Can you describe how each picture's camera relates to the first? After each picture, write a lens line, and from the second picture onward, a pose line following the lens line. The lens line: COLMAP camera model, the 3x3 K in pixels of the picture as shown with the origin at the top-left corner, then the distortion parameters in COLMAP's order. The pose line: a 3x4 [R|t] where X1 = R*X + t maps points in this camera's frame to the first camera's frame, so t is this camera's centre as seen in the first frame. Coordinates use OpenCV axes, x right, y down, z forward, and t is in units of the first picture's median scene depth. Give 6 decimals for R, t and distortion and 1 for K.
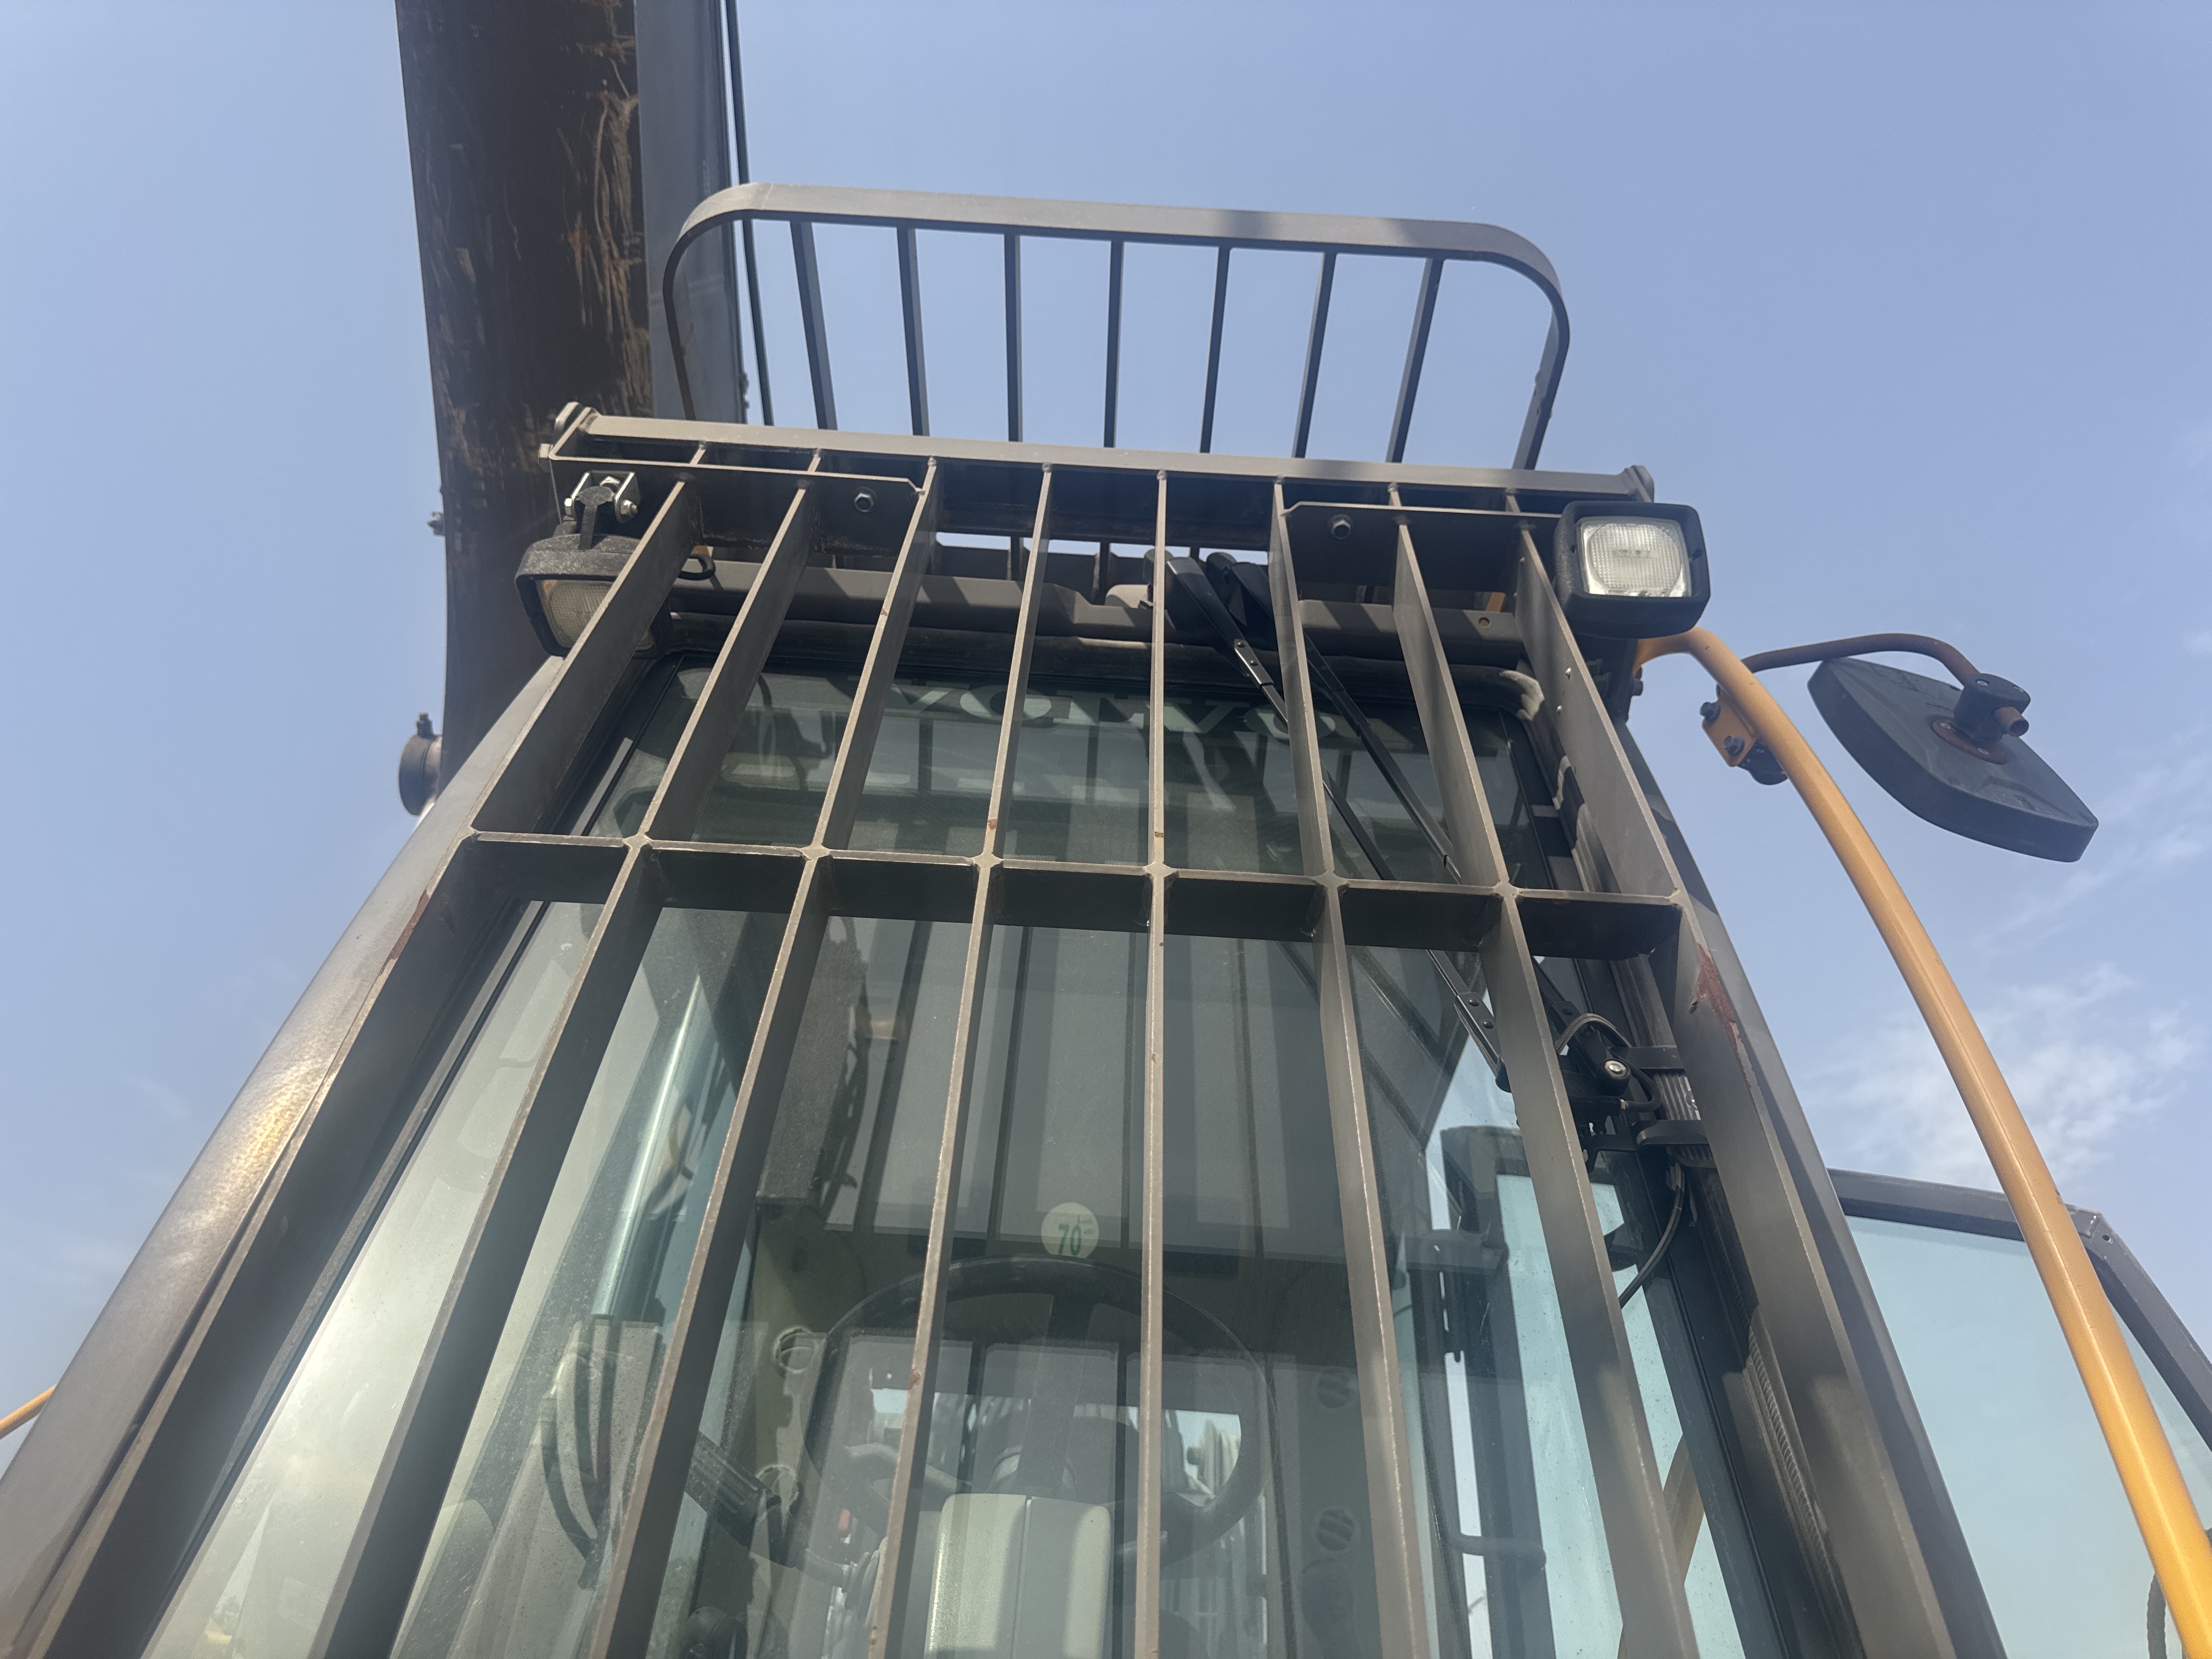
lens RADIAL K [[1638.9, 0, 1094.0], [0, 1638.9, 838.7], [0, 0, 1]] dist [0.113091, -0.196786]
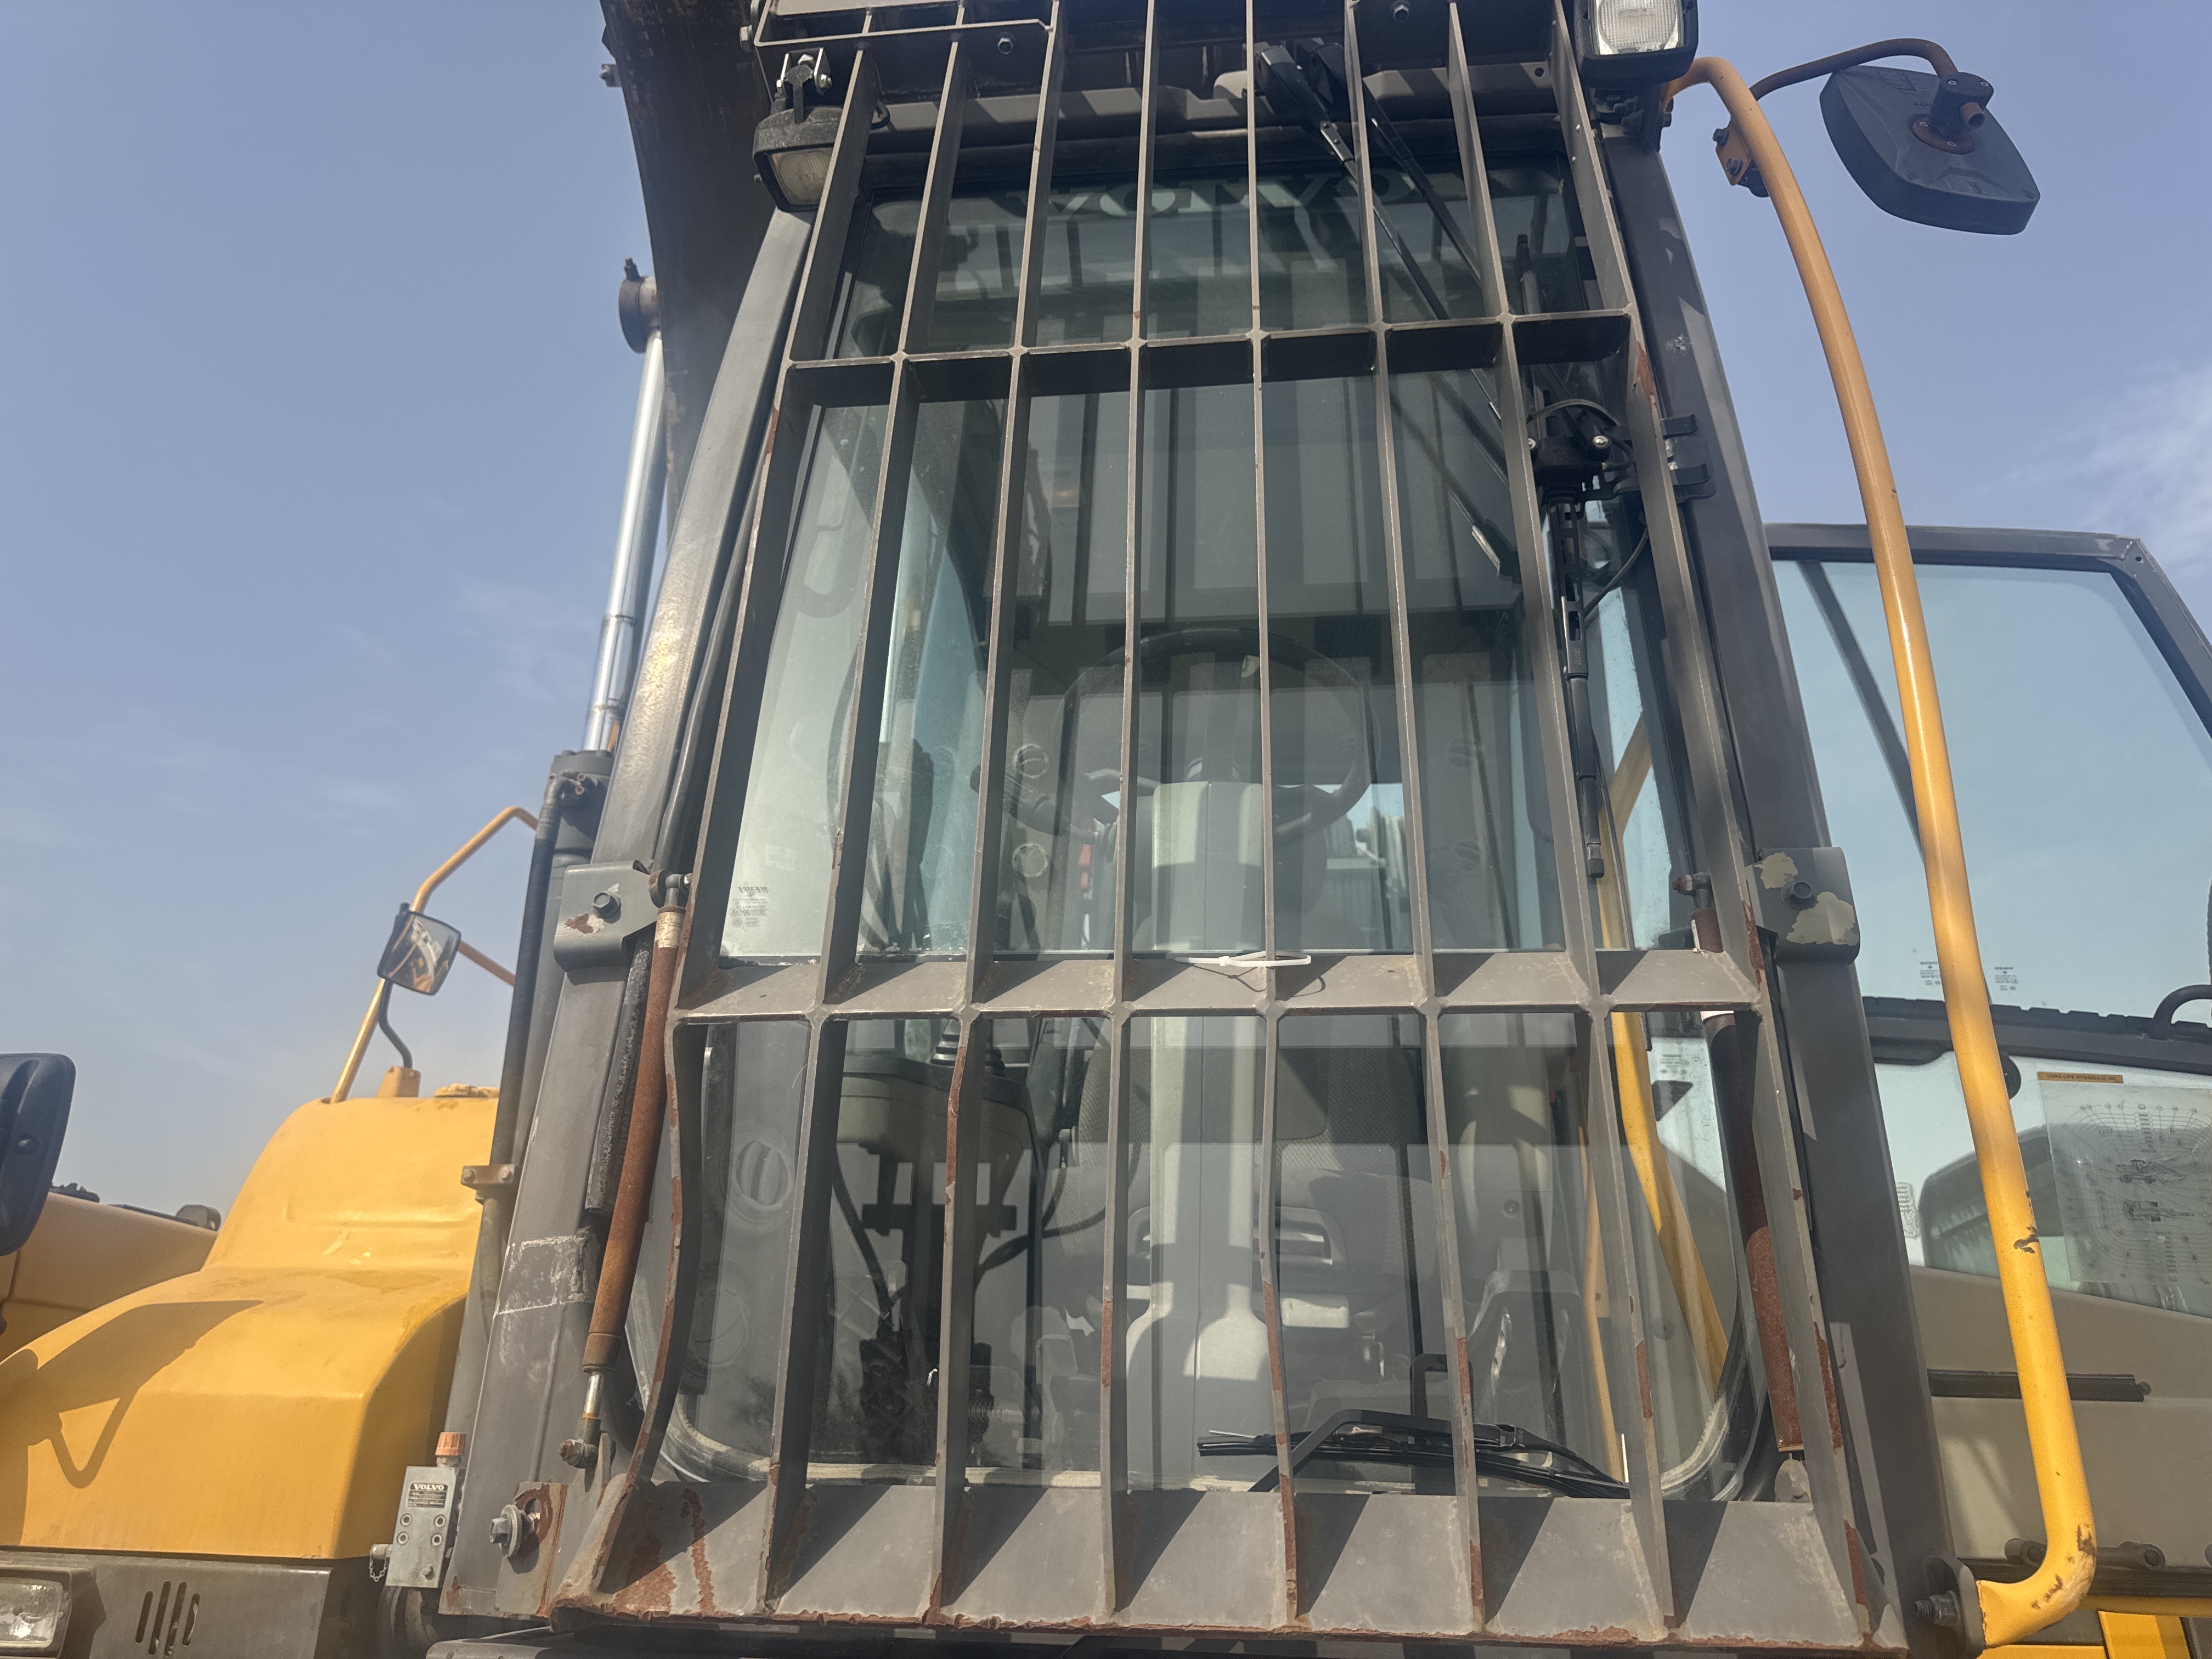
lens RADIAL K [[1638.9, 0, 1094.0], [0, 1638.9, 838.7], [0, 0, 1]] dist [0.113091, -0.196786]
pose [[0.989363, -0.083726, -0.118959, 0.024036], [0.116256, 0.946628, 0.300631, -0.010474], [0.087439, -0.311263, 0.946293, -0.355527]]
